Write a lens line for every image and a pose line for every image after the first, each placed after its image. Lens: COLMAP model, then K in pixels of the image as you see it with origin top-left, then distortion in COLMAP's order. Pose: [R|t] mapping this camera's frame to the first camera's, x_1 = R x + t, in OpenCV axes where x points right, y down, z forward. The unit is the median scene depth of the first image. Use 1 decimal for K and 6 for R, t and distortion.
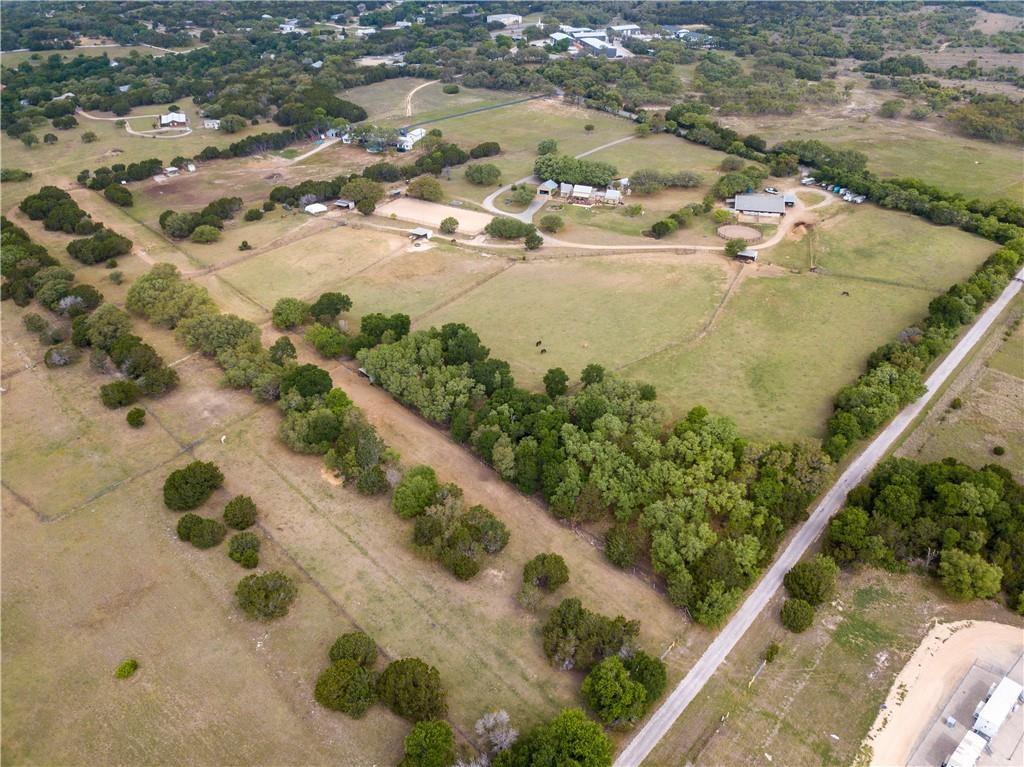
lens RADIAL K [[787.4, 0, 518.3], [0, 787.4, 385.2], [0, 0, 1]] dist [0.022803, -0.016576]
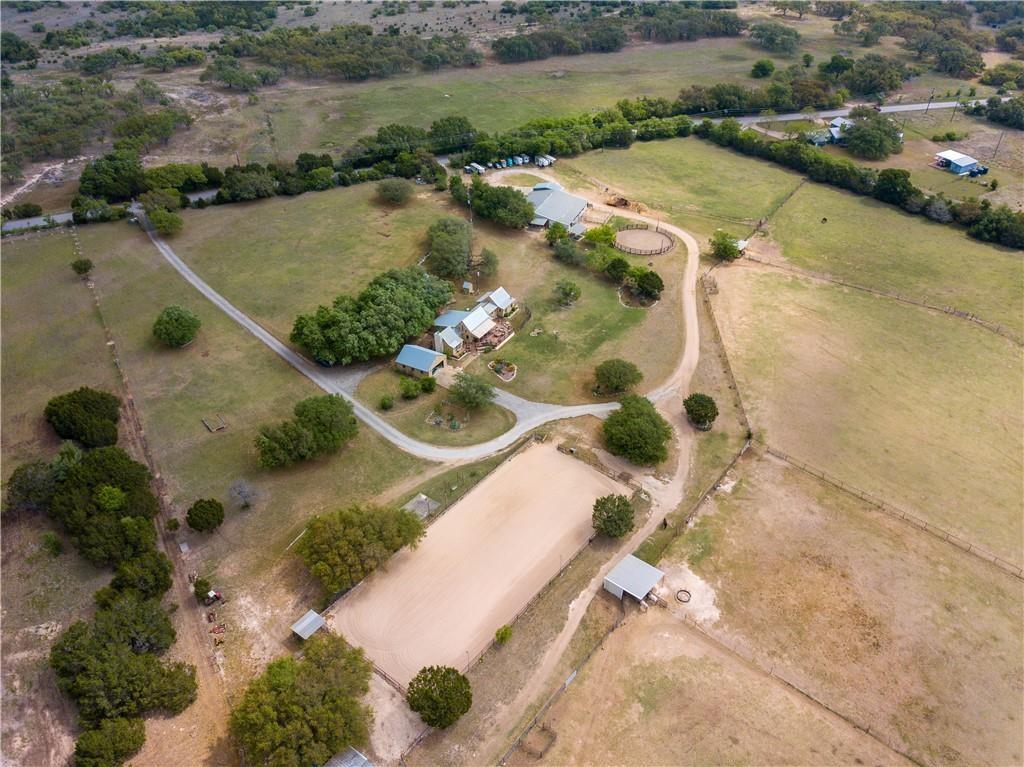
lens RADIAL K [[787.4, 0, 518.3], [0, 787.4, 385.2], [0, 0, 1]] dist [0.022803, -0.016576]
pose [[0.141578, -0.564295, 0.813343, -0.362635], [0.528140, 0.737975, 0.420072, -0.419840], [-0.837271, 0.370086, 0.402508, 0.783529]]
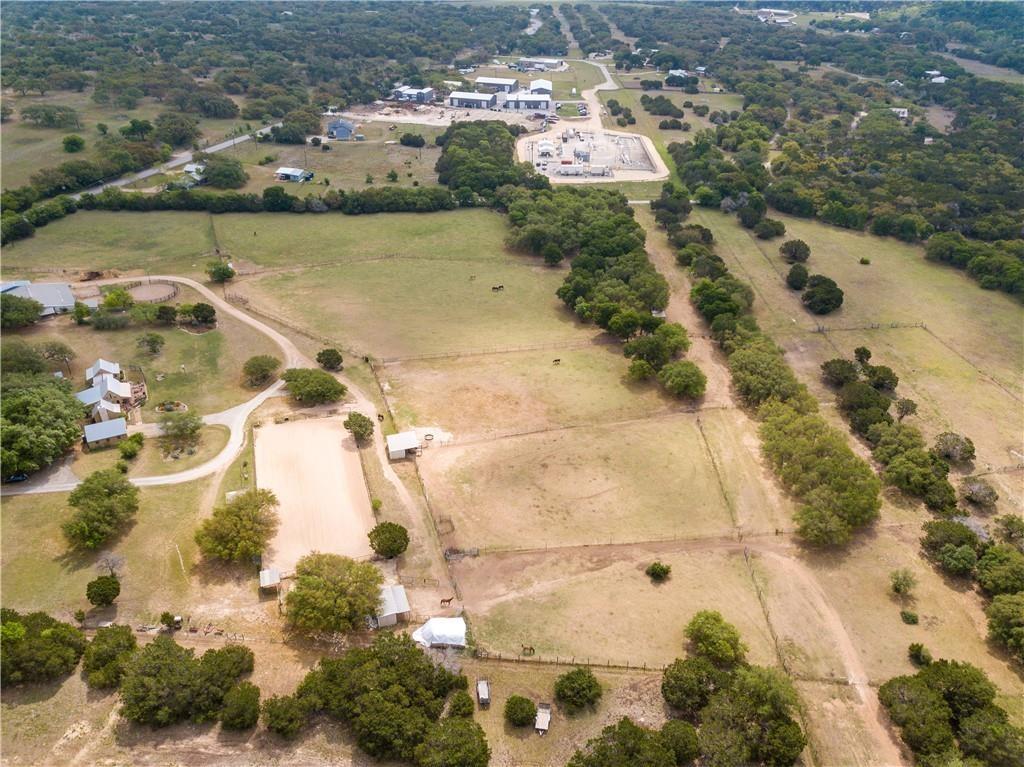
lens RADIAL K [[787.4, 0, 518.3], [0, 787.4, 385.2], [0, 0, 1]] dist [0.022803, -0.016576]
pose [[-0.739805, -0.354606, 0.571790, -0.476183], [0.352050, 0.520200, 0.778108, -0.600433], [-0.573367, 0.776947, -0.260008, 0.981303]]
